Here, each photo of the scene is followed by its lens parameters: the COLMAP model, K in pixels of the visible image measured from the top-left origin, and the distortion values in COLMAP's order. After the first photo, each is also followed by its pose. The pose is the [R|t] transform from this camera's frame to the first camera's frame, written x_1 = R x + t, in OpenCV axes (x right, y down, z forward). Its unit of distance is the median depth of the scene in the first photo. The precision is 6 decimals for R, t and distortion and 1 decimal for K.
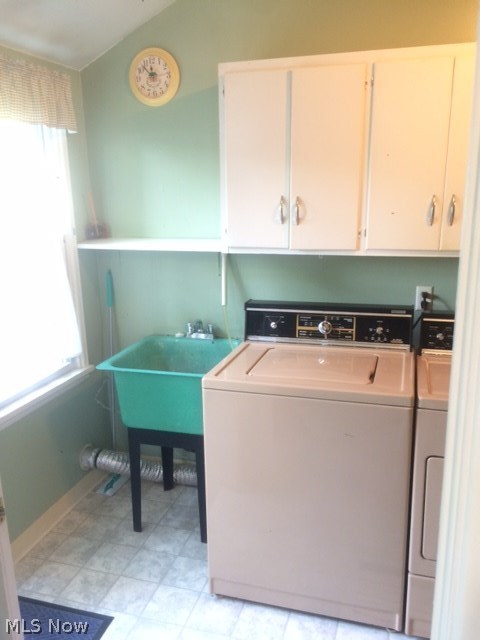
lens RADIAL K [[551.0, 0, 237.4], [0, 551.0, 322.9], [0, 0, 1]] dist [0.064369, -0.108860]
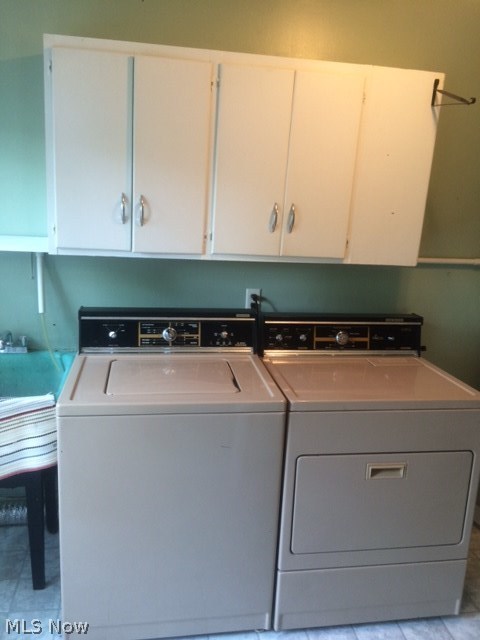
lens RADIAL K [[551.0, 0, 237.4], [0, 551.0, 322.9], [0, 0, 1]] dist [0.064369, -0.108860]
pose [[0.891303, -0.045358, 0.451134, -0.167862], [0.037734, 0.998952, 0.025886, -0.032114], [-0.451836, -0.006050, 0.892081, 0.098658]]
